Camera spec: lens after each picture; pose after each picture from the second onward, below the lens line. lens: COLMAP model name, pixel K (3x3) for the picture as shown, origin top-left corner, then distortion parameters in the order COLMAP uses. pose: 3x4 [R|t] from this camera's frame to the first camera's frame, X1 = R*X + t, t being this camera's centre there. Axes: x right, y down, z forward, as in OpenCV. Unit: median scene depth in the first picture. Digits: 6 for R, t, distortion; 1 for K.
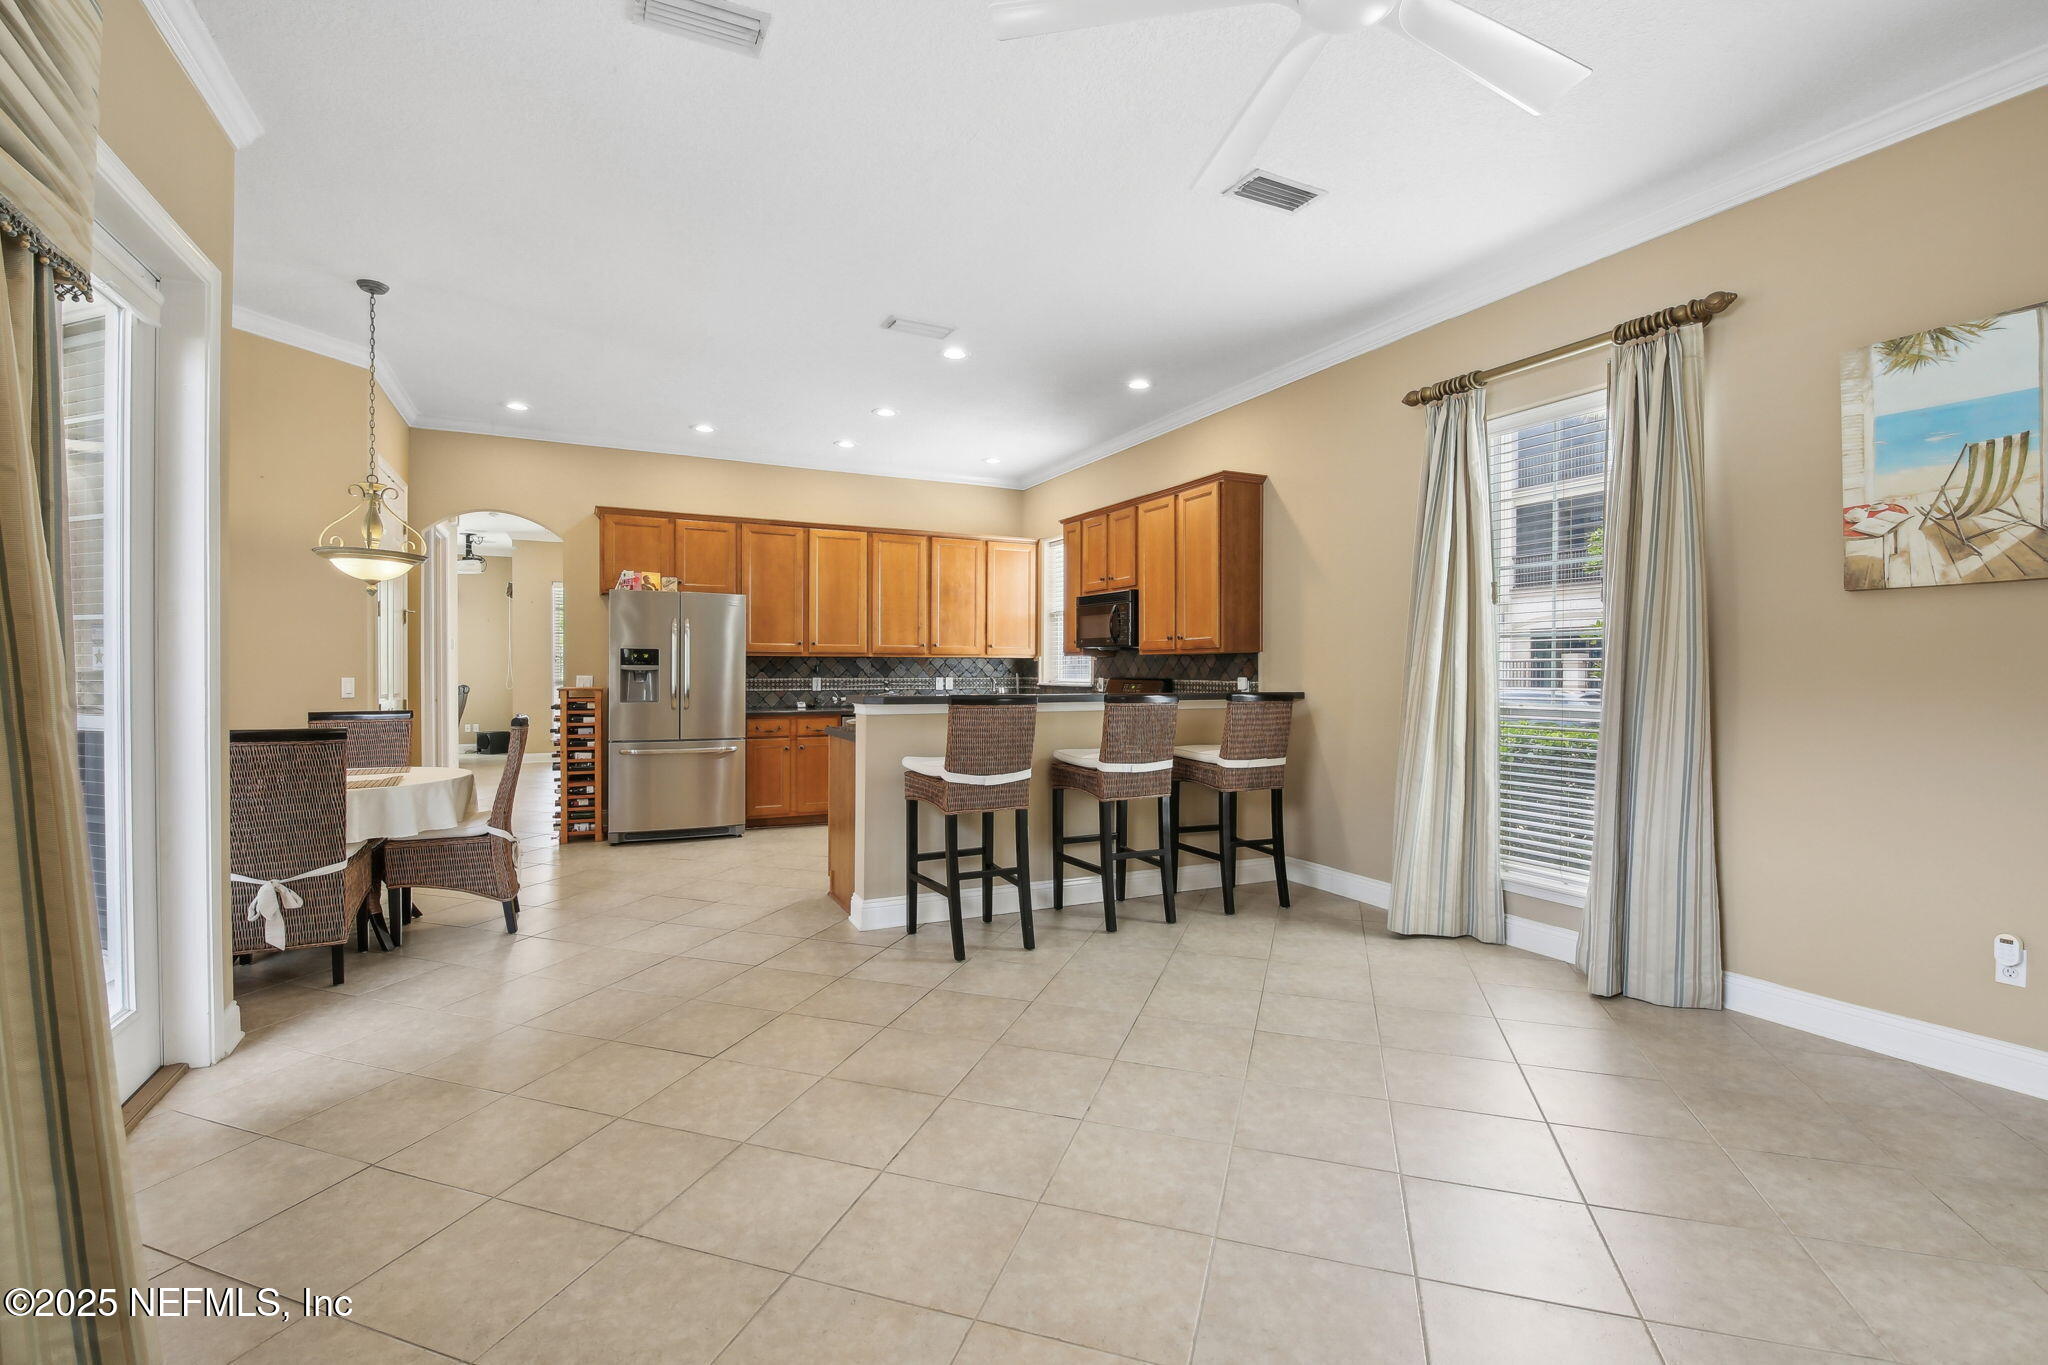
lens RADIAL K [[901.7, 0, 1024.0], [0, 901.7, 682.5], [0, 0, 1]] dist [-0.001419, 0.000174]
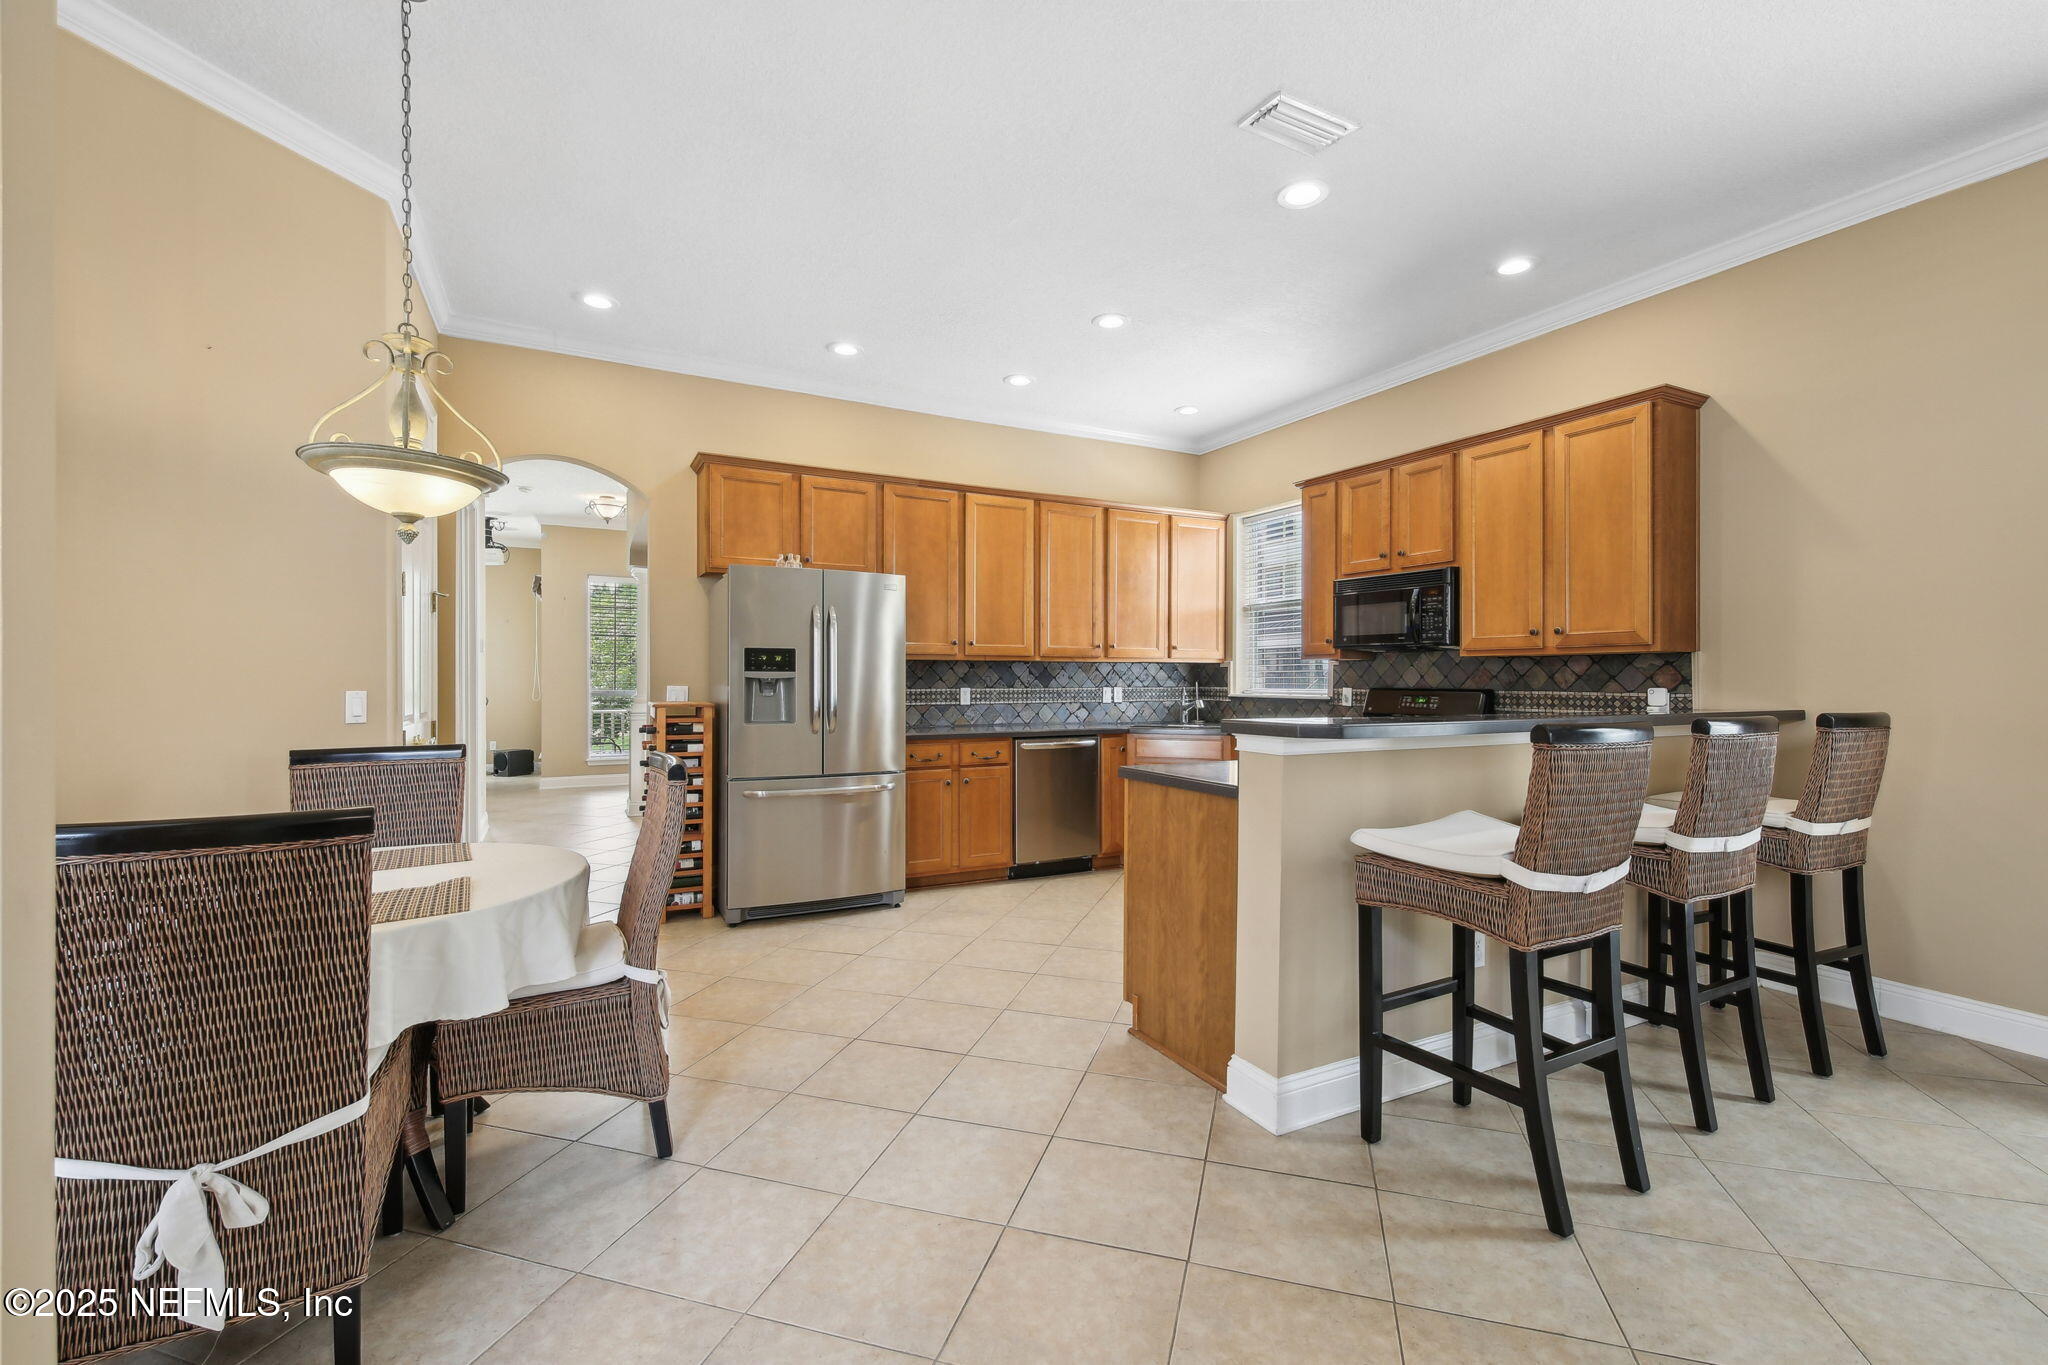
lens RADIAL K [[869.0, 0, 1024.0], [0, 869.0, 682.5], [0, 0, 1]] dist [0.014939, -0.008506]
pose [[0.999705, -0.000984, 0.024269, -0.240018], [0.001214, 0.999954, -0.009479, -0.003465], [-0.024259, 0.009506, 0.999661, 0.304954]]
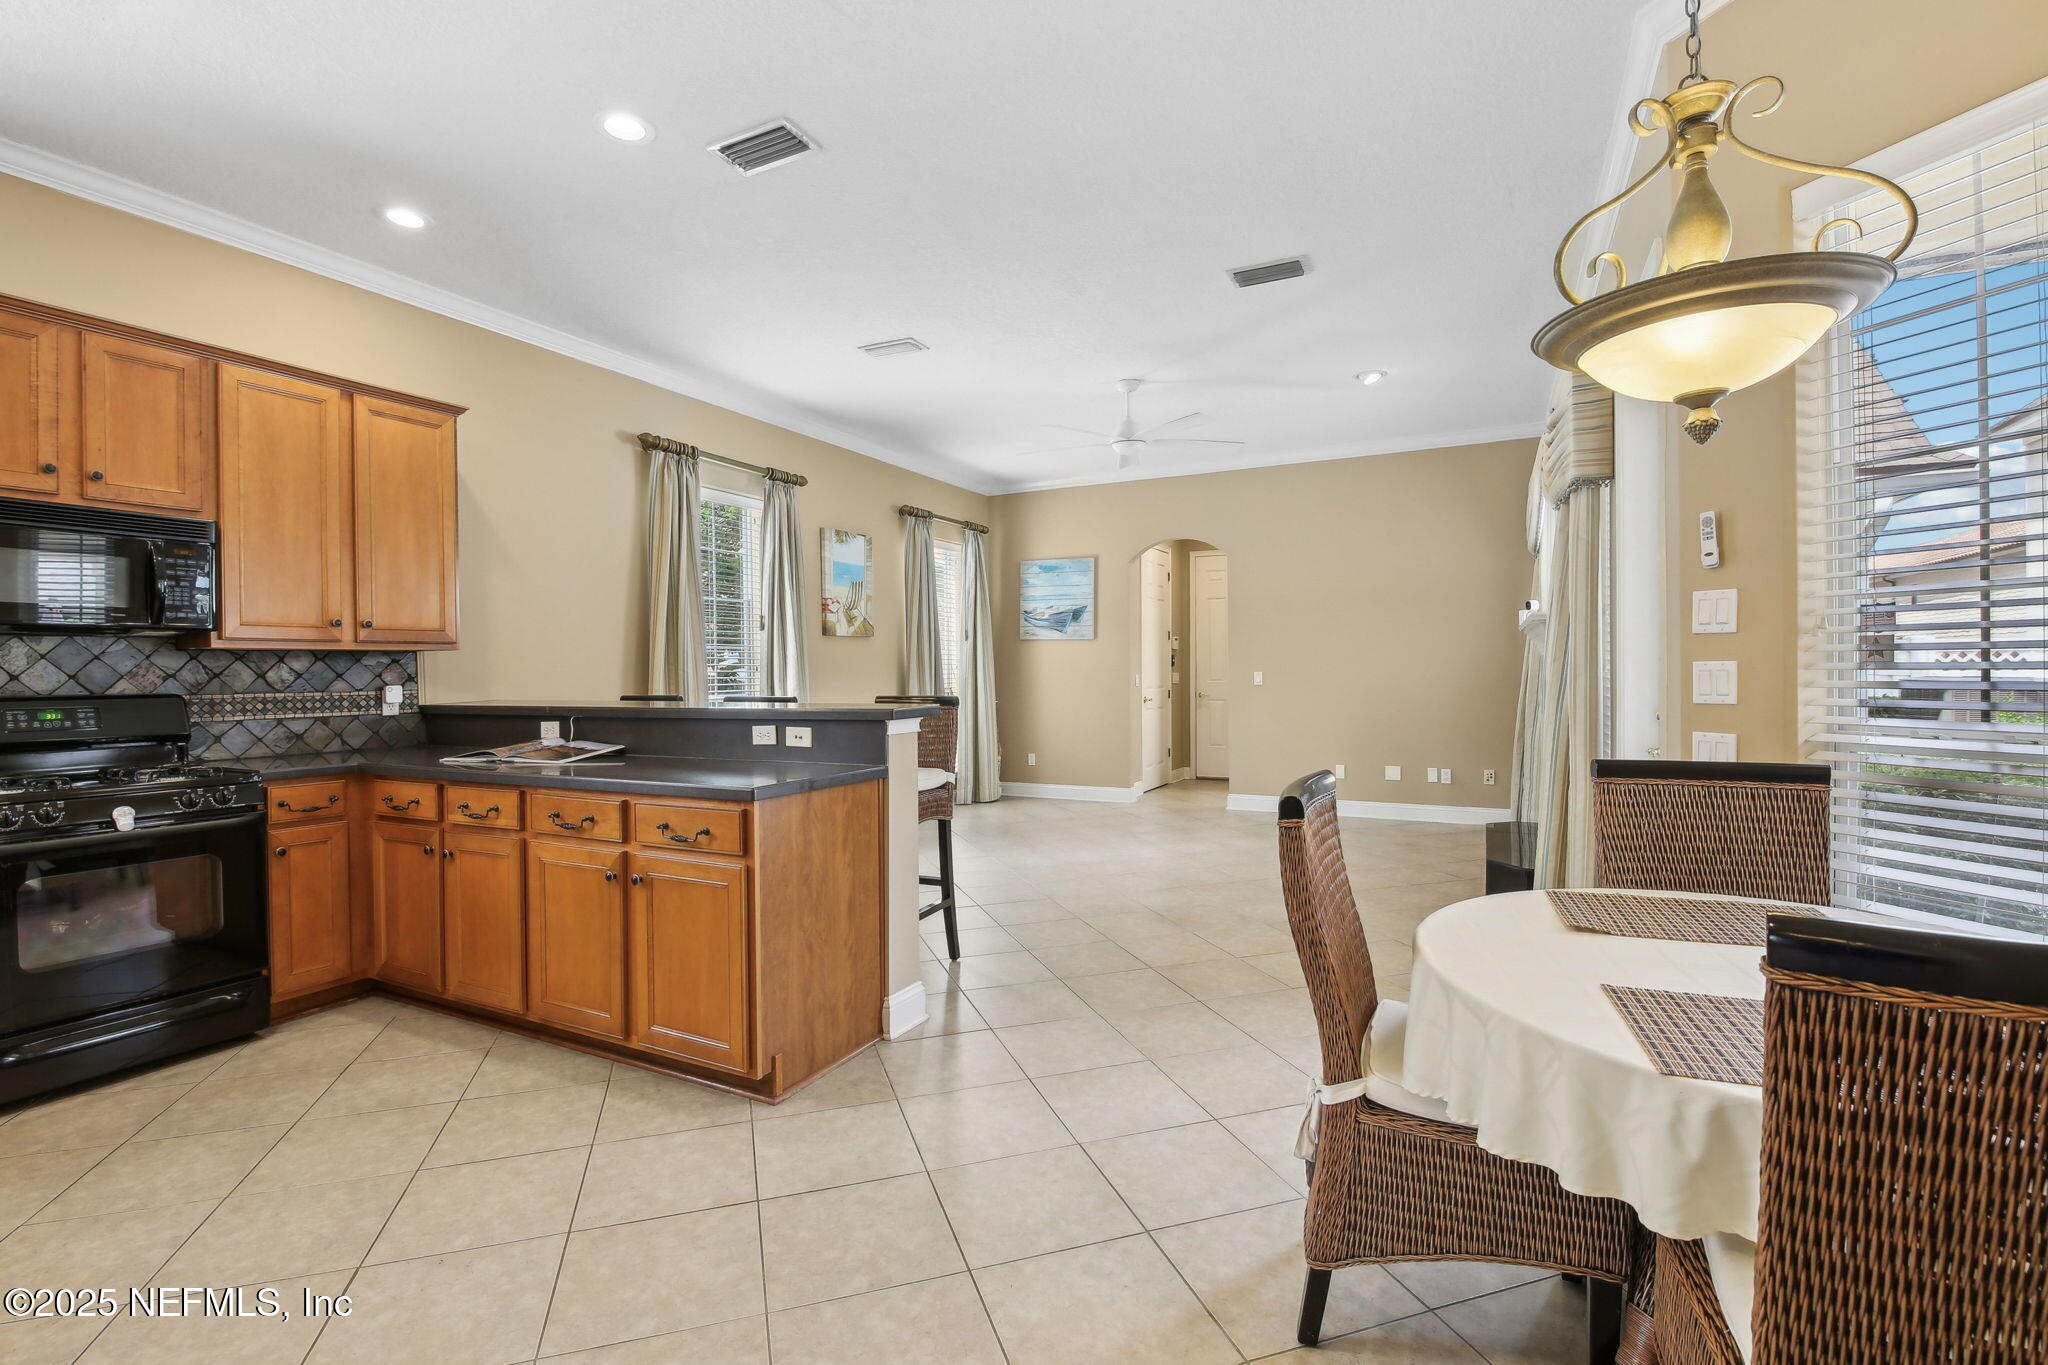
lens RADIAL K [[901.7, 0, 1024.0], [0, 901.7, 682.5], [0, 0, 1]] dist [-0.001419, 0.000174]
pose [[-0.594878, -0.009439, 0.803761, -0.564150], [0.018125, 0.999519, 0.025153, -0.015052], [-0.803612, 0.029532, -0.594421, 0.930171]]
